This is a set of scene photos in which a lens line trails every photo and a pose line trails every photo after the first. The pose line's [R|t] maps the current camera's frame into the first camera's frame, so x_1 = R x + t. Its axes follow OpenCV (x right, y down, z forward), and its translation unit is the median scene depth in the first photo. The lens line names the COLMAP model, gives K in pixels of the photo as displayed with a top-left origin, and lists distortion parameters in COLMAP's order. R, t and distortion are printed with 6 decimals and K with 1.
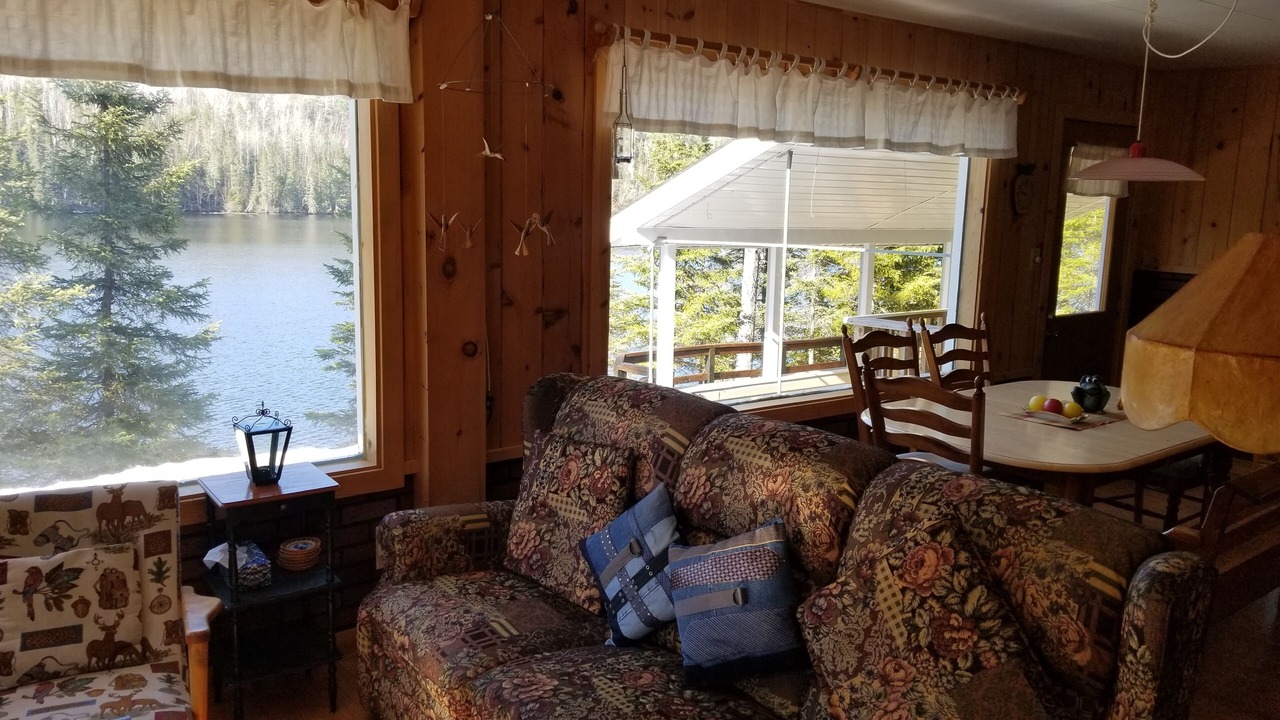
lens RADIAL K [[971.4, 0, 640.0], [0, 971.4, 360.0], [0, 0, 1]] dist [0.001899, -0.002810]
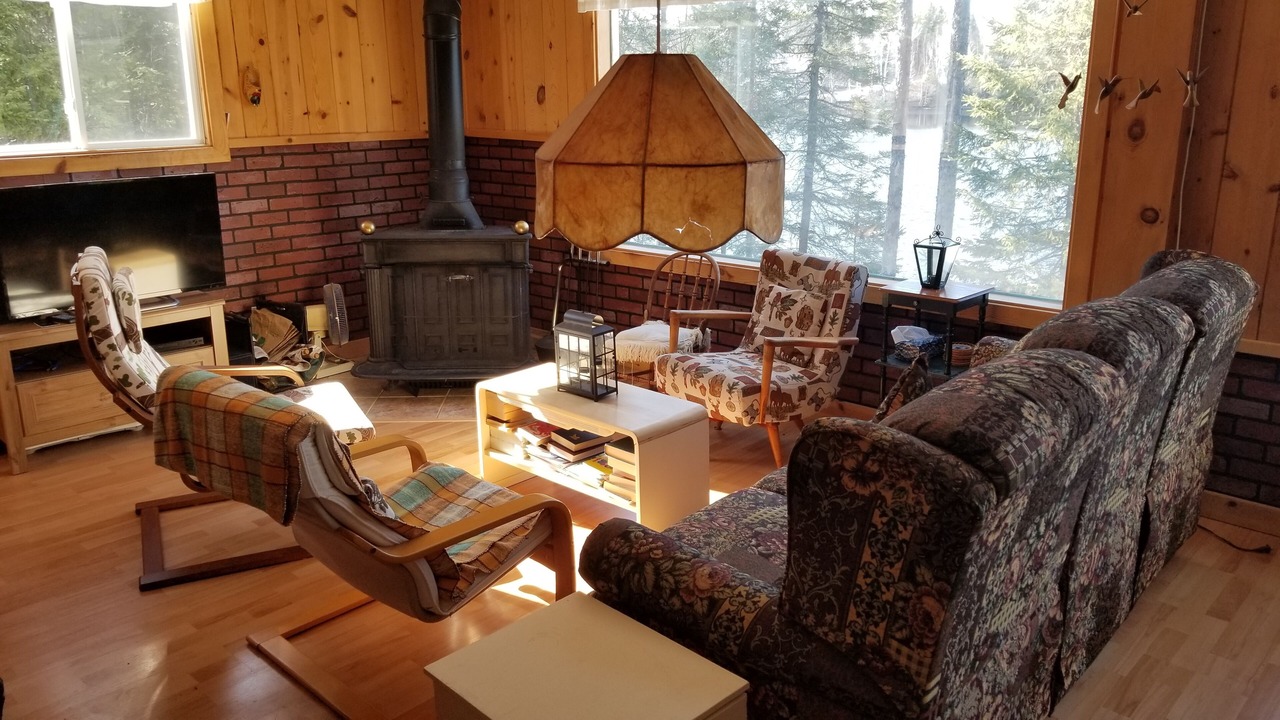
lens RADIAL K [[971.4, 0, 640.0], [0, 971.4, 360.0], [0, 0, 1]] dist [0.001899, -0.002810]
pose [[0.157054, 0.239463, -0.958119, 0.795859], [-0.156670, 0.963914, 0.215230, -0.001216], [0.975084, 0.116306, 0.188903, 0.355448]]
